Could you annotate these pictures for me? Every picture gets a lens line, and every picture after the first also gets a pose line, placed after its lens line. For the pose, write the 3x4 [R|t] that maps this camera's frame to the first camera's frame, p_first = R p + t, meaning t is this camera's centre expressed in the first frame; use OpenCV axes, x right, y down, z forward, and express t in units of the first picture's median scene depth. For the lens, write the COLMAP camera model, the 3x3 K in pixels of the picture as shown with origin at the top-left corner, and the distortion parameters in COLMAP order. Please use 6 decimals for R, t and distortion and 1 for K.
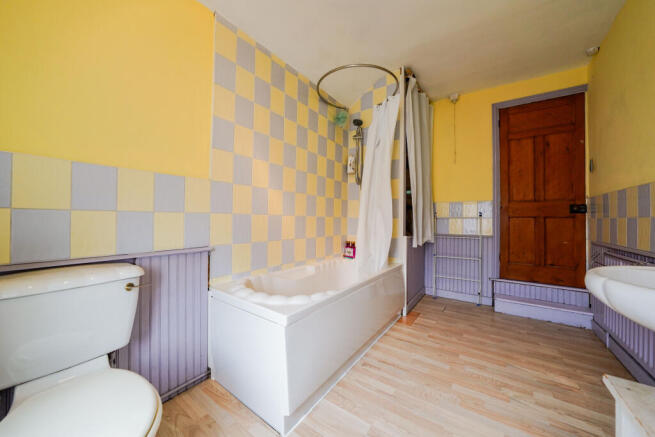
lens RADIAL K [[235.7, 0, 323.8], [0, 235.7, 219.5], [0, 0, 1]] dist [-0.015891, 0.000540]
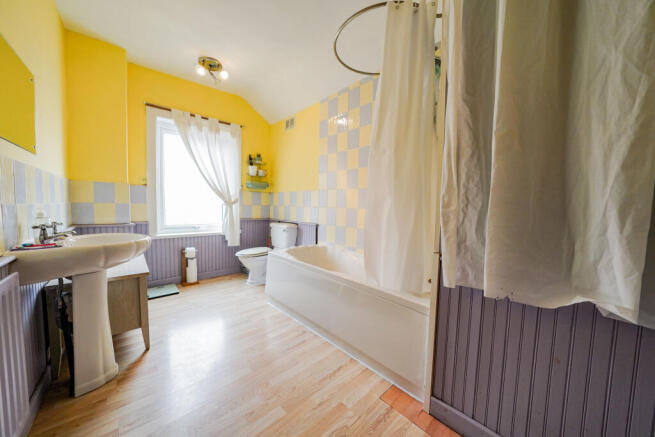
lens RADIAL K [[235.7, 0, 323.8], [0, 235.7, 219.5], [0, 0, 1]] dist [-0.015891, 0.000540]
pose [[-0.225795, 0.049503, -0.972916, 1.215474], [-0.022546, 0.998175, 0.056020, -0.027656], [0.973914, 0.034584, -0.224267, 1.262479]]
